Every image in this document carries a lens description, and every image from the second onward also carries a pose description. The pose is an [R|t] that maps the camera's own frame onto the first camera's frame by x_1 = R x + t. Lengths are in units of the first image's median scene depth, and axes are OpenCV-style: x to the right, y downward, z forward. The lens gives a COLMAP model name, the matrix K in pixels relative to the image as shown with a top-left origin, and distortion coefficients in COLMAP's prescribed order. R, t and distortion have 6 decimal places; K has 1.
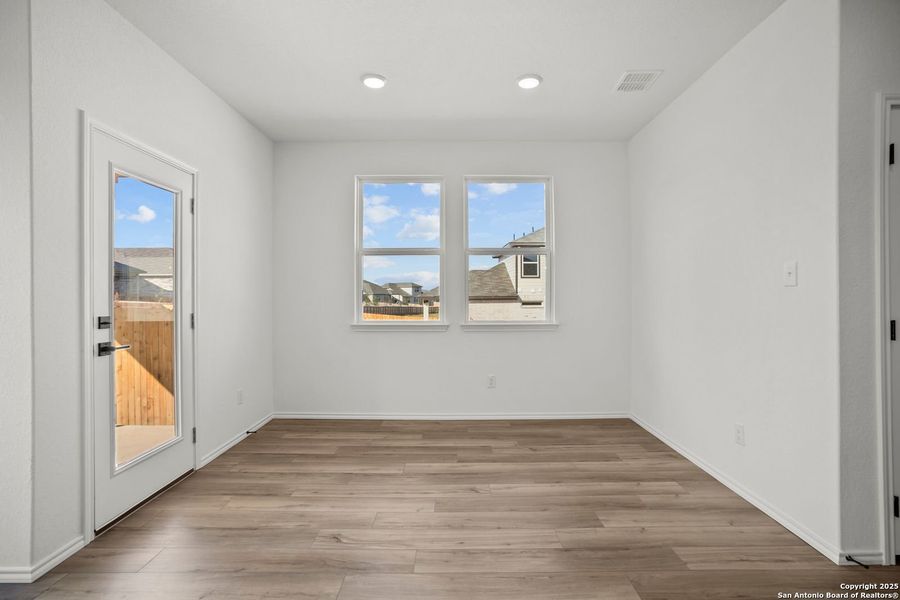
lens RADIAL K [[420.9, 0, 452.3], [0, 420.9, 297.8], [0, 0, 1]] dist [0.003247, 0.000372]
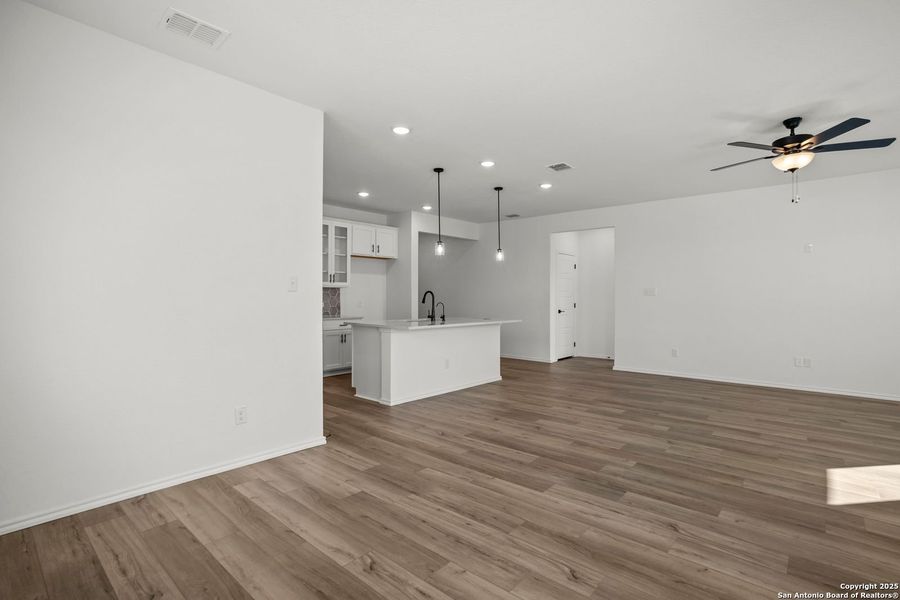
lens RADIAL K [[420.9, 0, 455.8], [0, 420.9, 298.5], [0, 0, 1]] dist [0.003247, 0.000372]
pose [[-0.742173, 0.002062, 0.670206, -0.643978], [0.001675, 0.999998, -0.001222, -0.001192], [-0.670207, 0.000216, -0.742174, 1.717890]]
